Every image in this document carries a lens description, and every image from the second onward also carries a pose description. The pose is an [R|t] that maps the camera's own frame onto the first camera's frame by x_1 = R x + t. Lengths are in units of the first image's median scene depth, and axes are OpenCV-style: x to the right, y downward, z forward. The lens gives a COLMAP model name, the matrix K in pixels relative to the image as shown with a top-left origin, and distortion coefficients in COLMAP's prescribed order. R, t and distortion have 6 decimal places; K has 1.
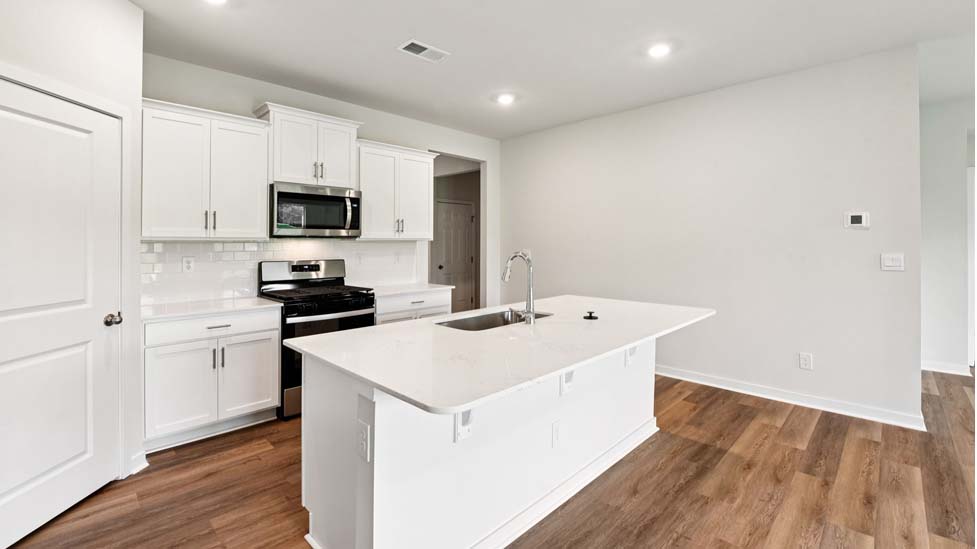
lens RADIAL K [[424.3, 0, 486.1], [0, 424.3, 244.6], [0, 0, 1]] dist [-0.017327, 0.000217]
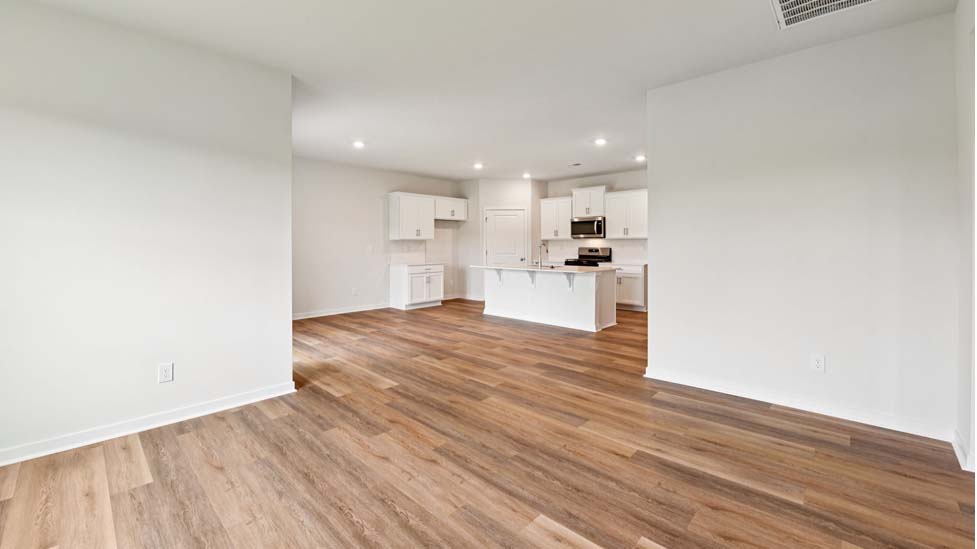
lens RADIAL K [[395.0, 0, 481.2], [0, 395.0, 242.1], [0, 0, 1]] dist [-0.029109, -0.000027]
pose [[0.010823, -0.000046, -0.999941, 2.076964], [0.003678, 0.999993, -0.000006, 0.005183], [0.999935, -0.003677, 0.010823, 0.383533]]
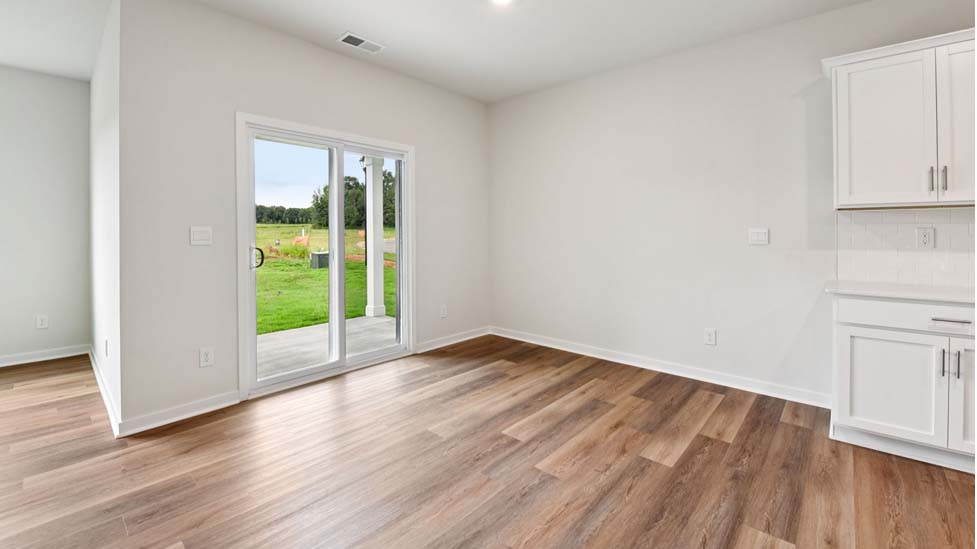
lens RADIAL K [[404.3, 0, 479.2], [0, 404.3, 234.3], [0, 0, 1]] dist [-0.024305, 0.000048]
pose [[-0.999311, 0.006049, -0.036605, 0.399284], [0.006019, 0.999981, 0.000945, 0.034418], [0.036610, 0.000724, -0.999329, 0.639169]]
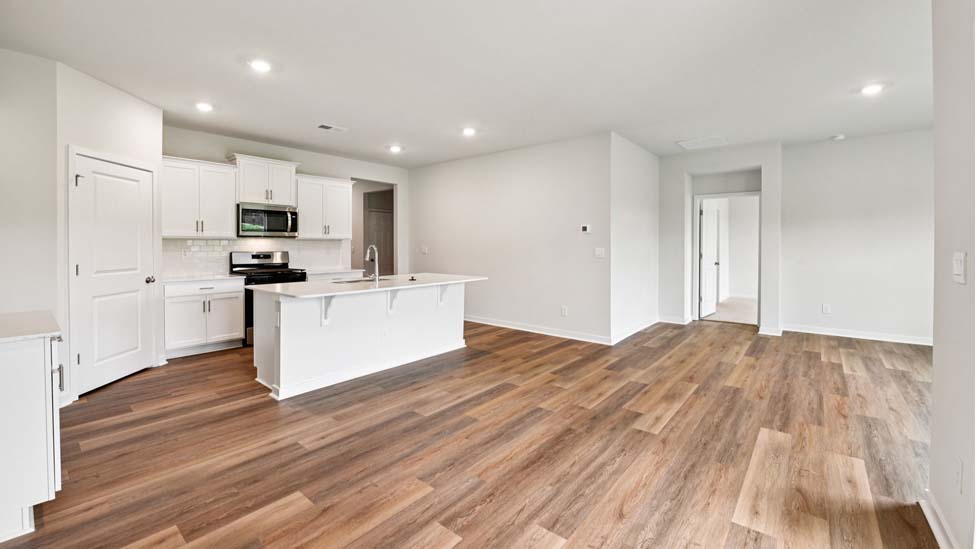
lens RADIAL K [[400.2, 0, 490.0], [0, 400.2, 254.8], [0, 0, 1]] dist [-0.021420, -0.000131]
pose [[0.995861, 0.003233, 0.090830, 0.321329], [-0.005414, 0.999703, 0.023769, 0.011136], [-0.090726, -0.024163, 0.995583, -0.616041]]
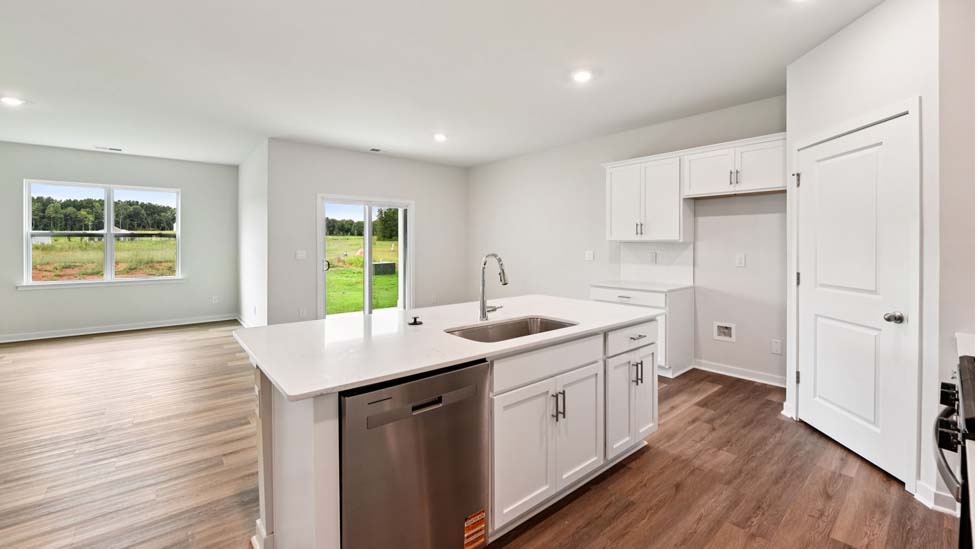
lens RADIAL K [[395.0, 0, 481.2], [0, 395.0, 242.1], [0, 0, 1]] dist [-0.029109, -0.000027]
pose [[-0.994985, 0.005319, 0.099882, 0.005361], [0.004435, 0.999949, -0.009066, 0.000098], [-0.099925, -0.008578, -0.994958, 1.391996]]
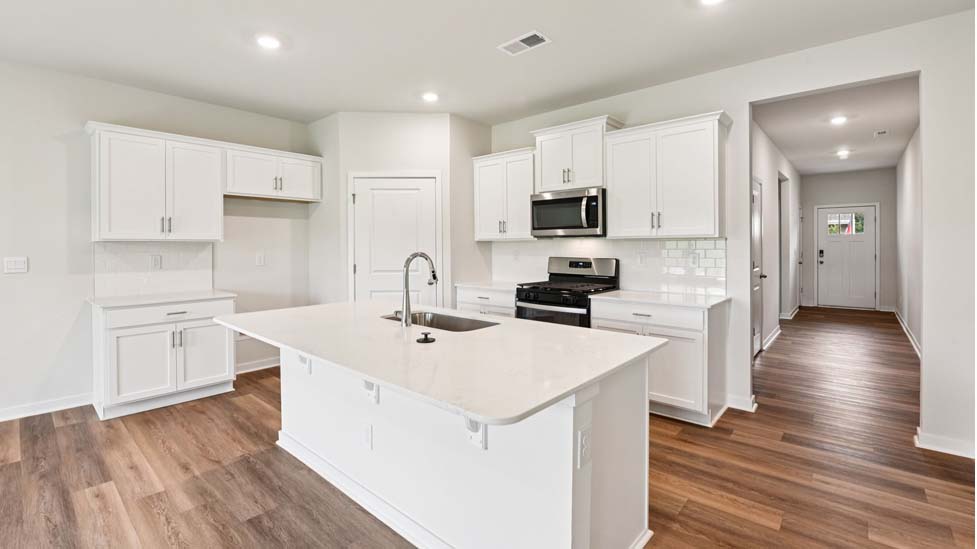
lens RADIAL K [[424.3, 0, 486.1], [0, 424.3, 244.6], [0, 0, 1]] dist [-0.017327, 0.000217]
pose [[0.053876, 0.005109, -0.998535, 0.760064], [0.004602, 0.999975, 0.005364, -0.004141], [0.998537, -0.004884, 0.053851, 0.797318]]
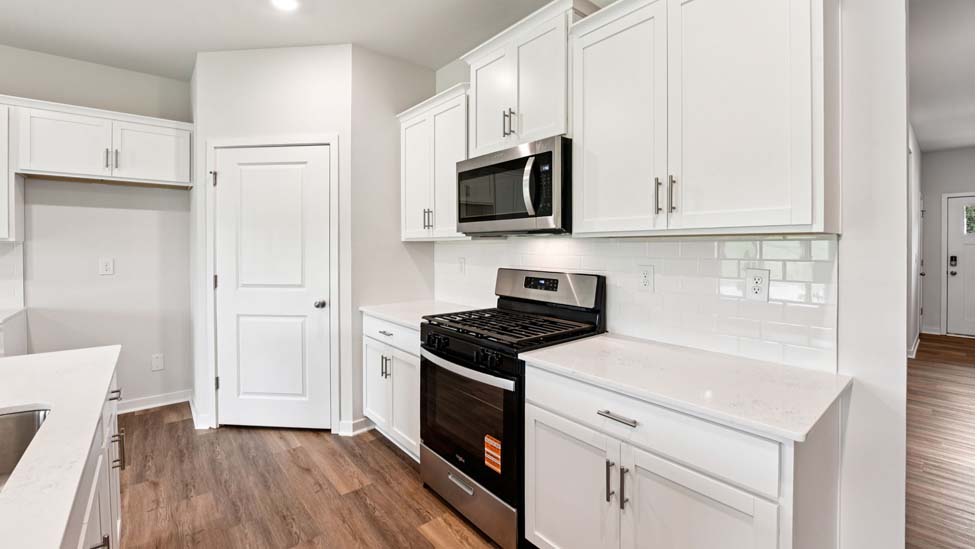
lens RADIAL K [[406.2, 0, 487.0], [0, 406.2, 250.7], [0, 0, 1]] dist [-0.018692, -0.000327]
pose [[-0.089935, 0.017383, -0.995796, 0.200689], [0.001220, 0.999849, 0.017343, -0.003444], [0.995947, 0.000344, -0.089943, 1.117560]]
